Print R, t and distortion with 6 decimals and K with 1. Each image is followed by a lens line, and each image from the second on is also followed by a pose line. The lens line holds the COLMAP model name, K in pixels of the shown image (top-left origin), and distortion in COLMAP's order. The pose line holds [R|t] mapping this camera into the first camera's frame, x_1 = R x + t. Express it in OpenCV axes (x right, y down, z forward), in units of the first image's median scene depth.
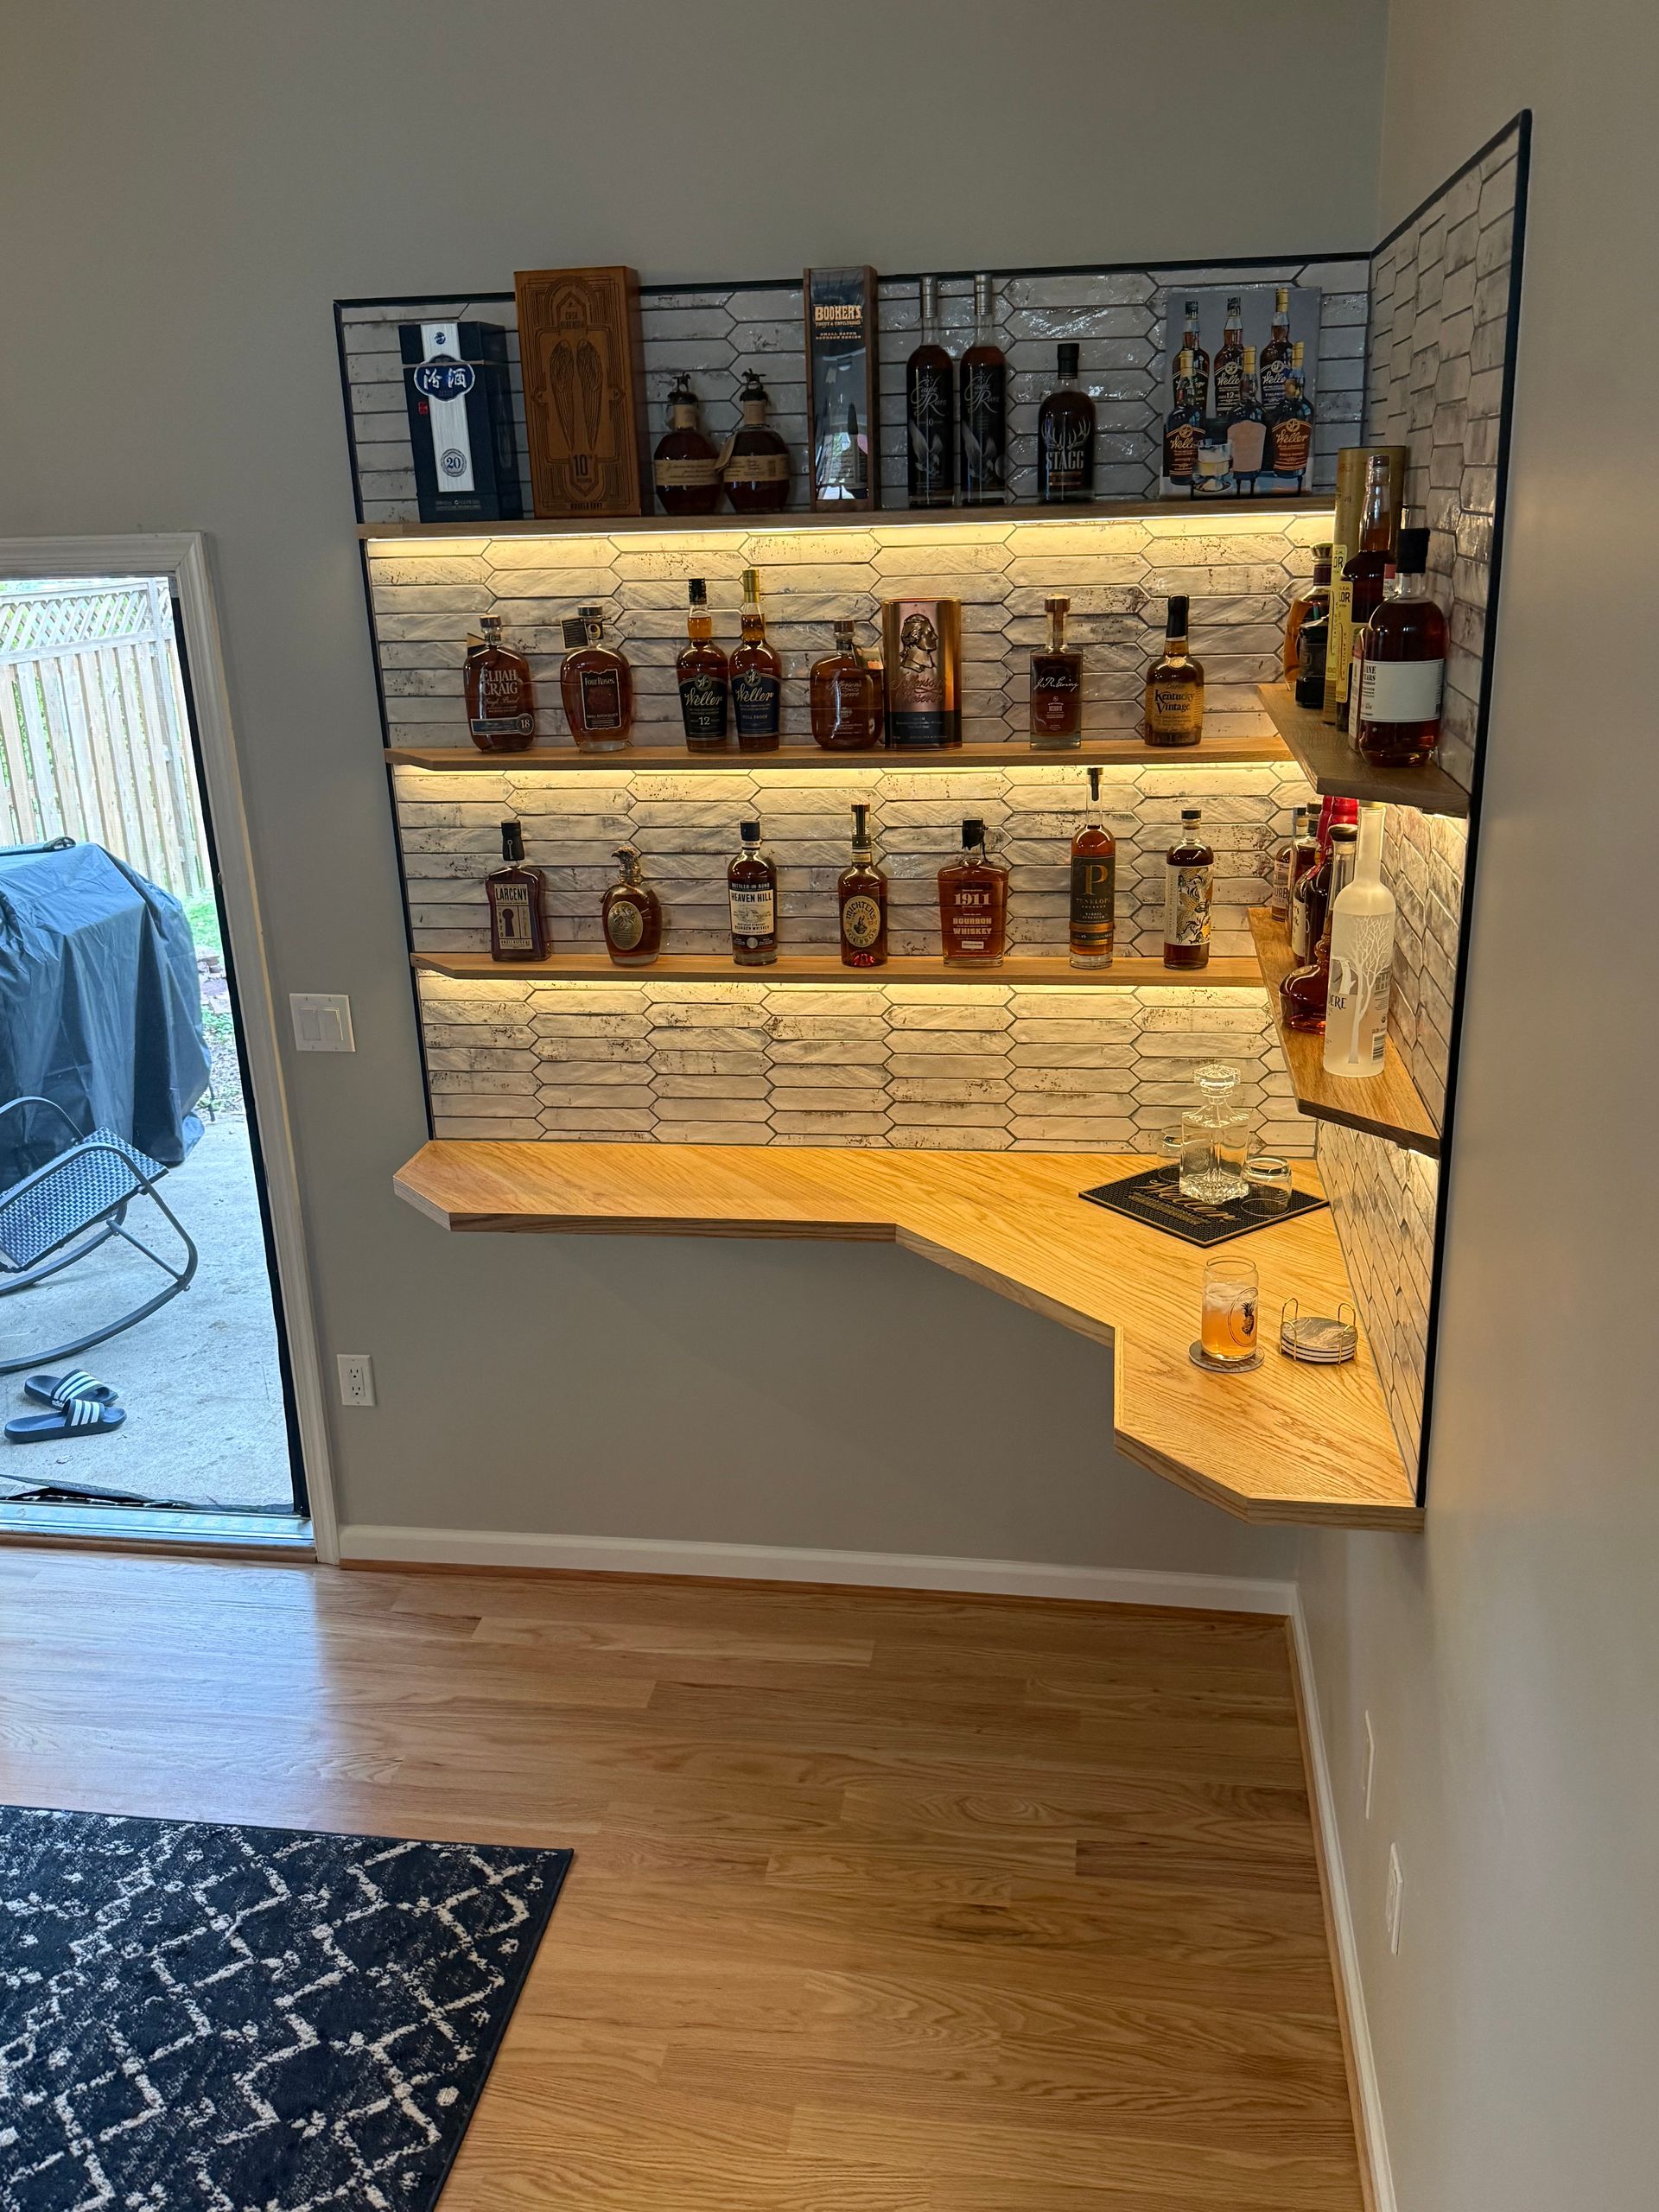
lens RADIAL K [[1837.7, 0, 829.5], [0, 1837.7, 1106.0], [0, 0, 1]] dist [0.226769, -0.504383]
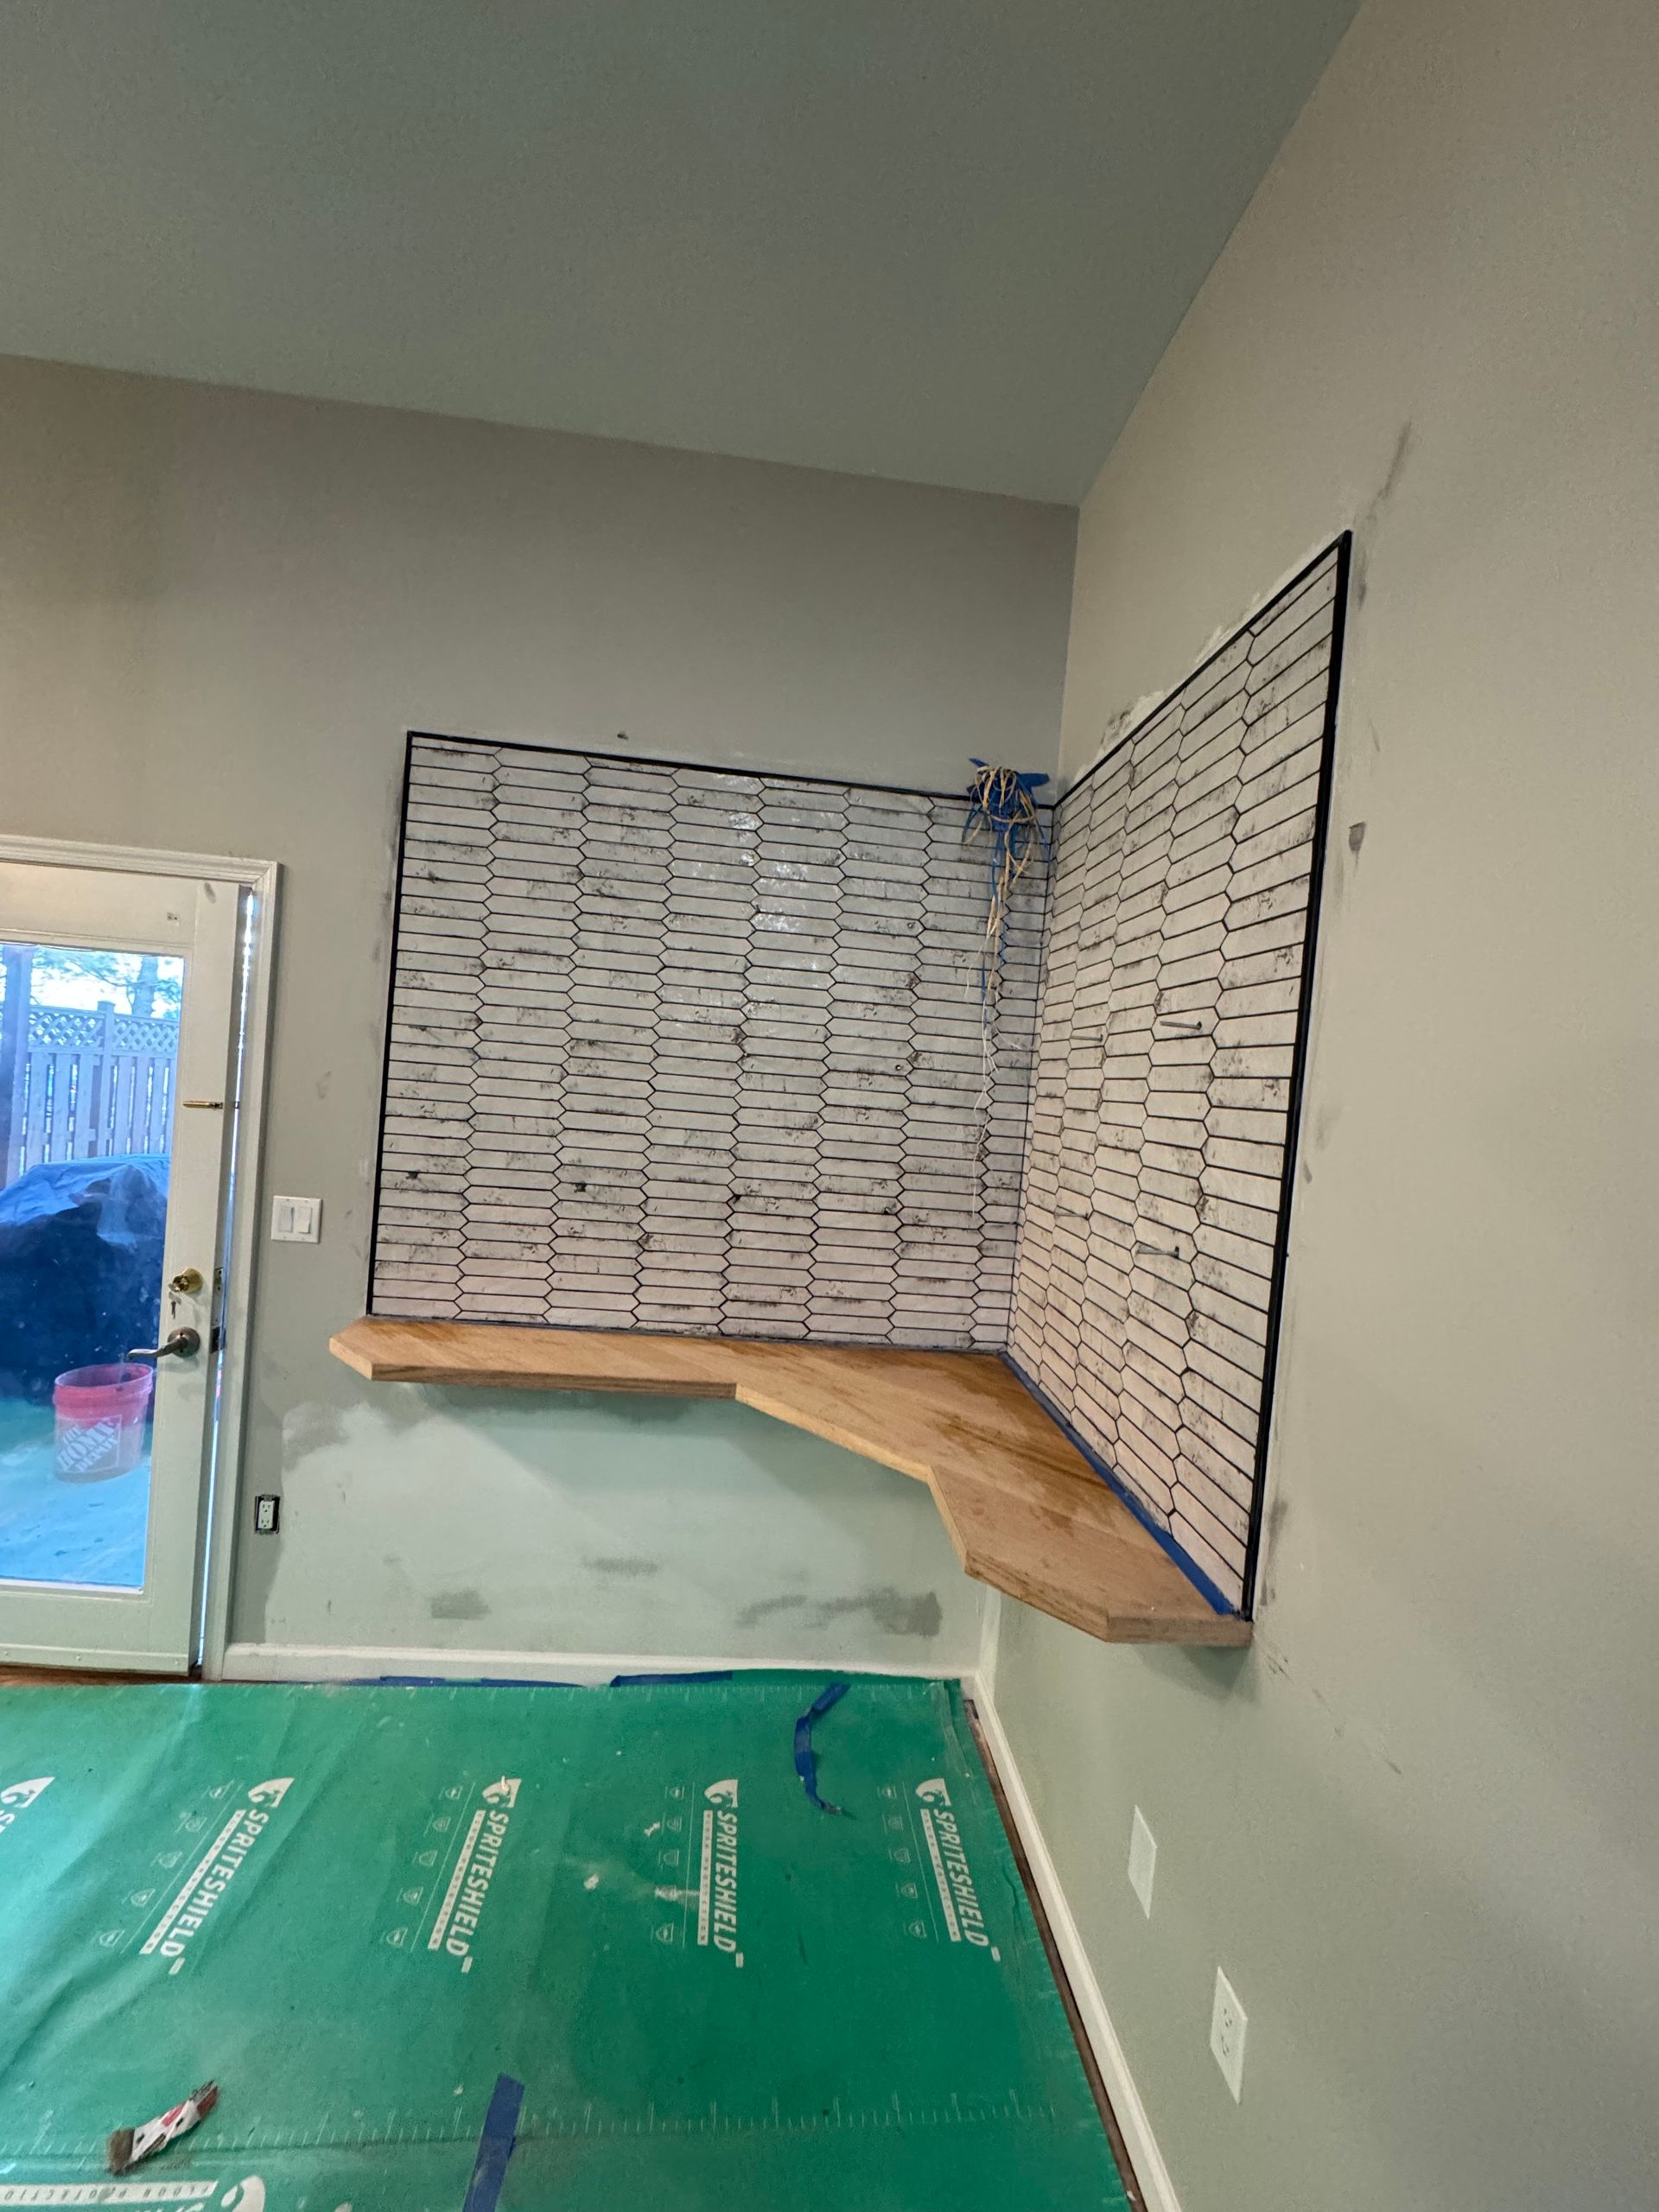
lens RADIAL K [[869.8, 0, 834.3], [0, 869.8, 1107.2], [0, 0, 1]] dist [0.000899, 0.000268]
pose [[0.966677, 0.107098, 0.232519, -0.057932], [-0.034656, 0.954670, -0.295641, 0.052284], [-0.253642, 0.277731, 0.926570, 0.323104]]
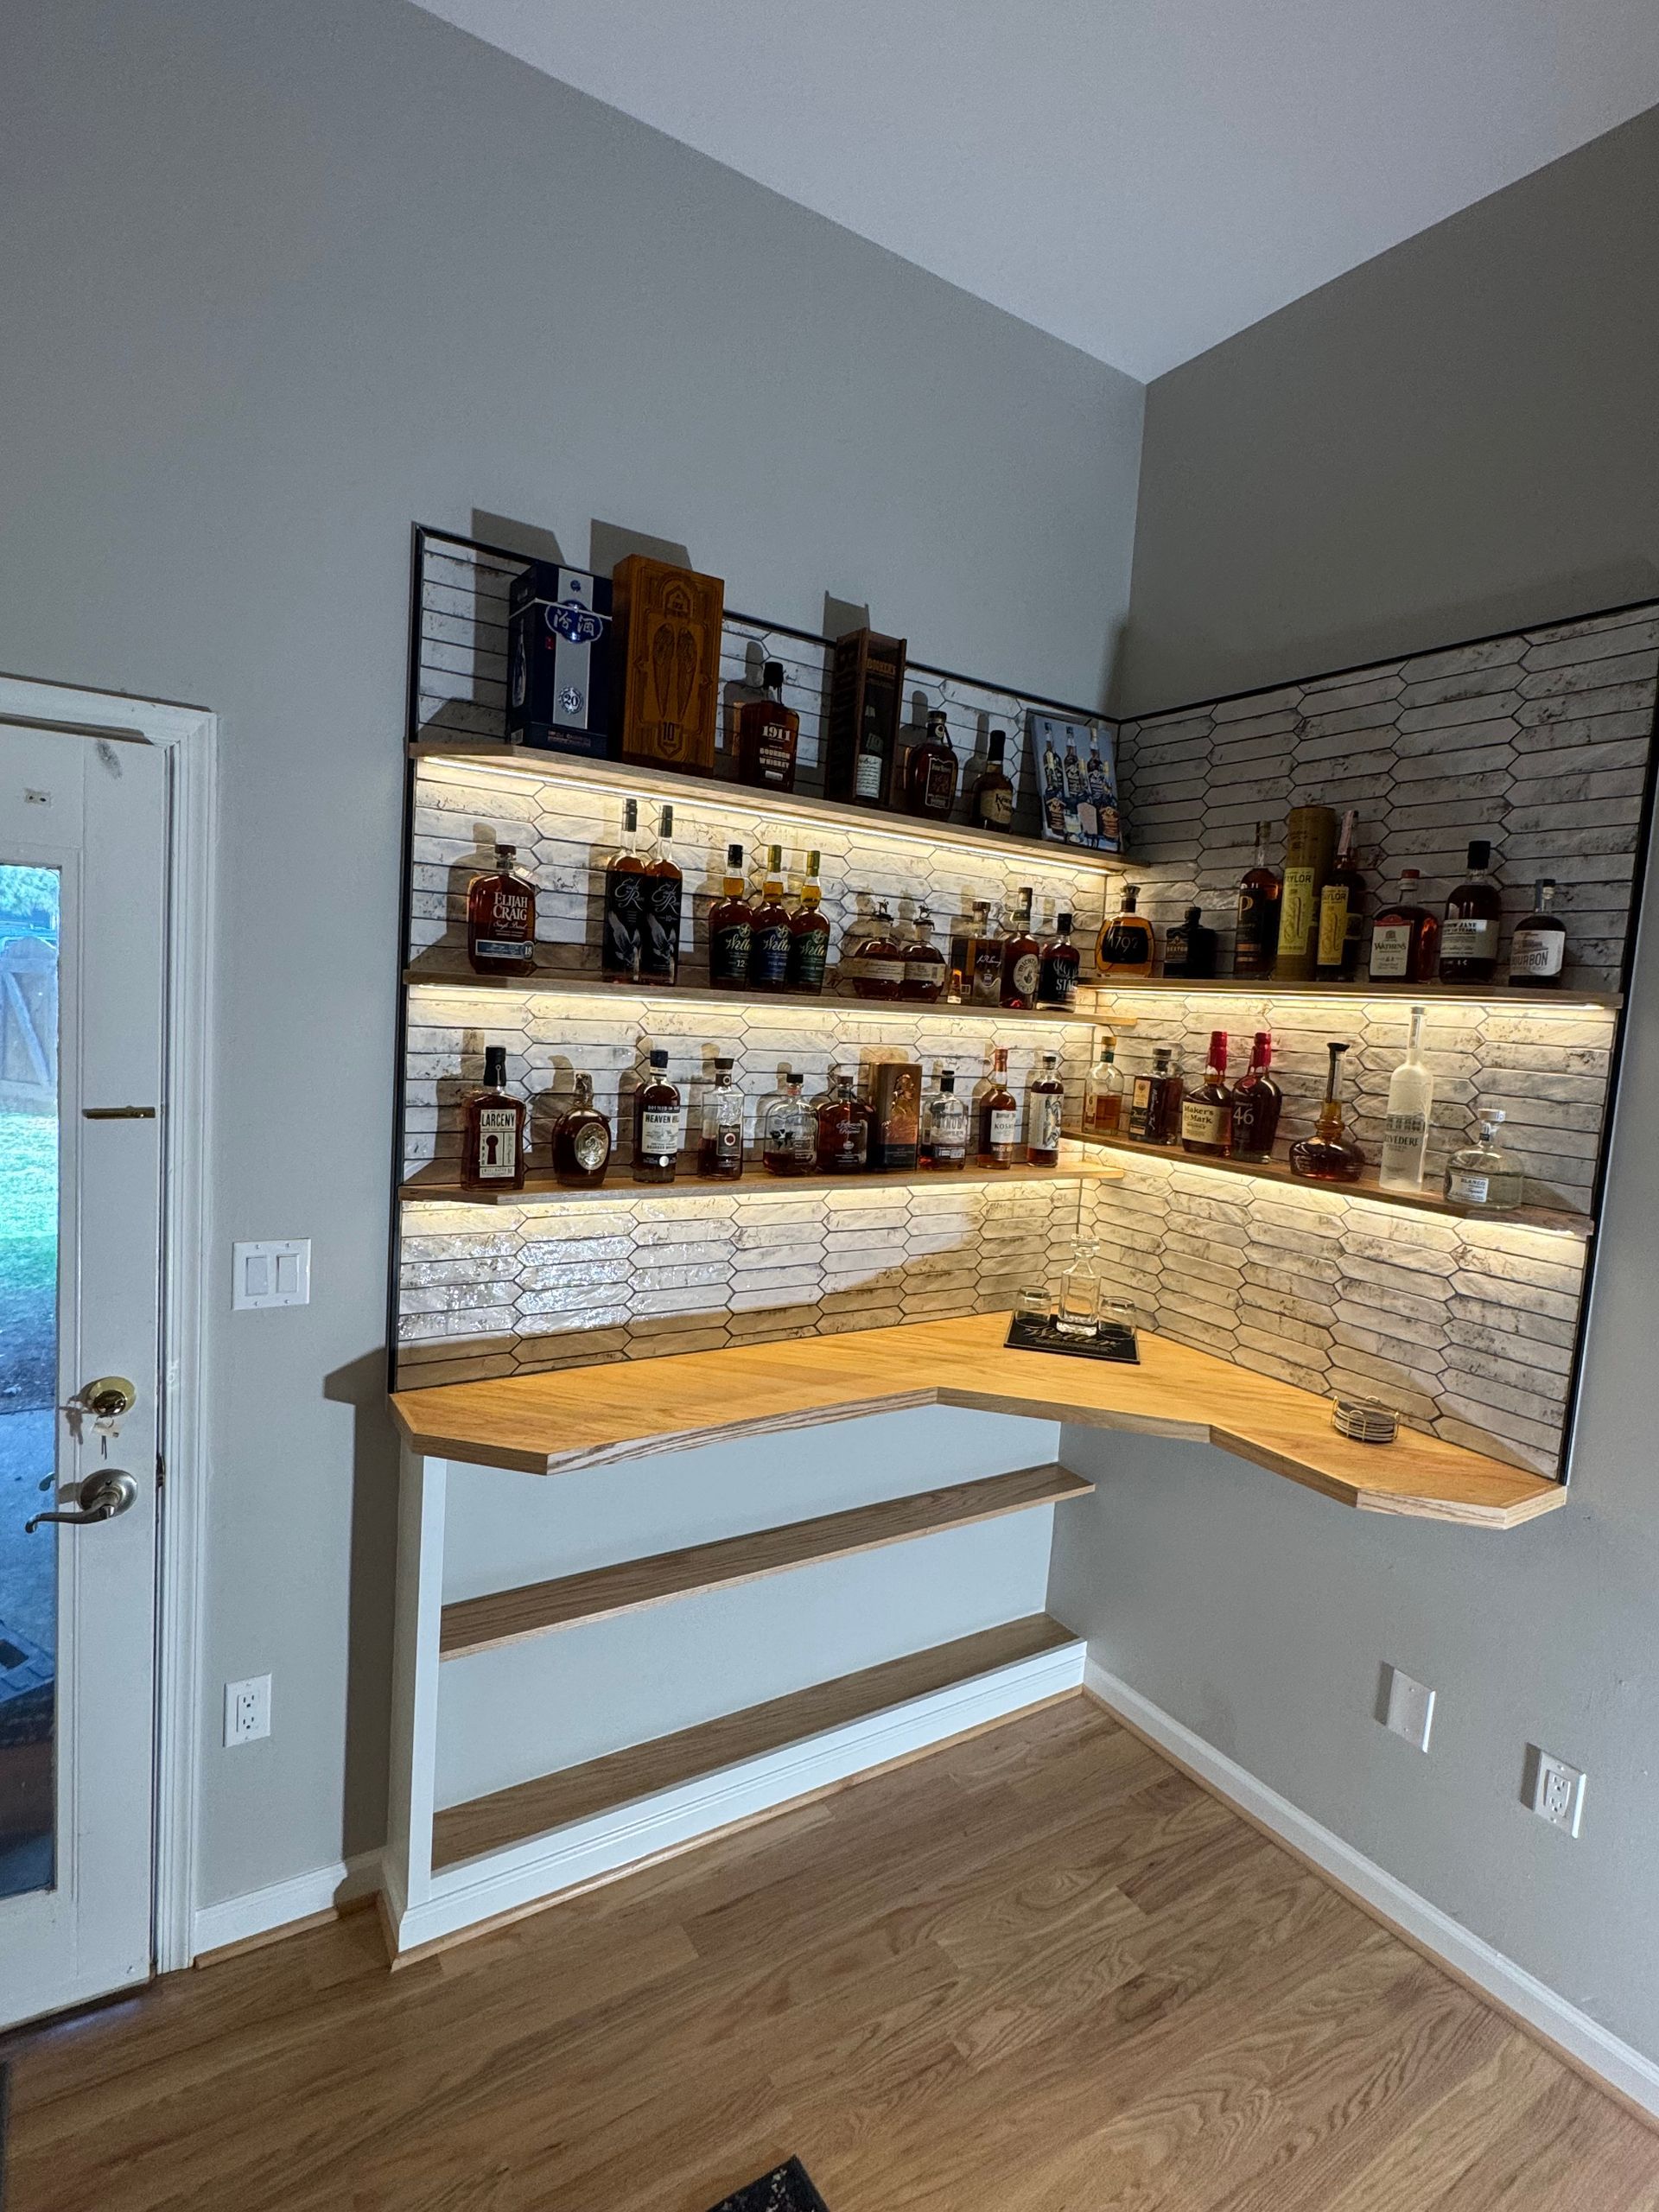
lens RADIAL K [[1110.0, 0, 832.6], [0, 1110.0, 1096.4], [0, 0, 1]] dist [0.001683, 0.000954]
pose [[0.744931, 0.021743, 0.666788, -0.450232], [0.128776, 0.975986, -0.175692, -0.000601], [-0.654595, 0.216745, 0.724242, 0.459056]]
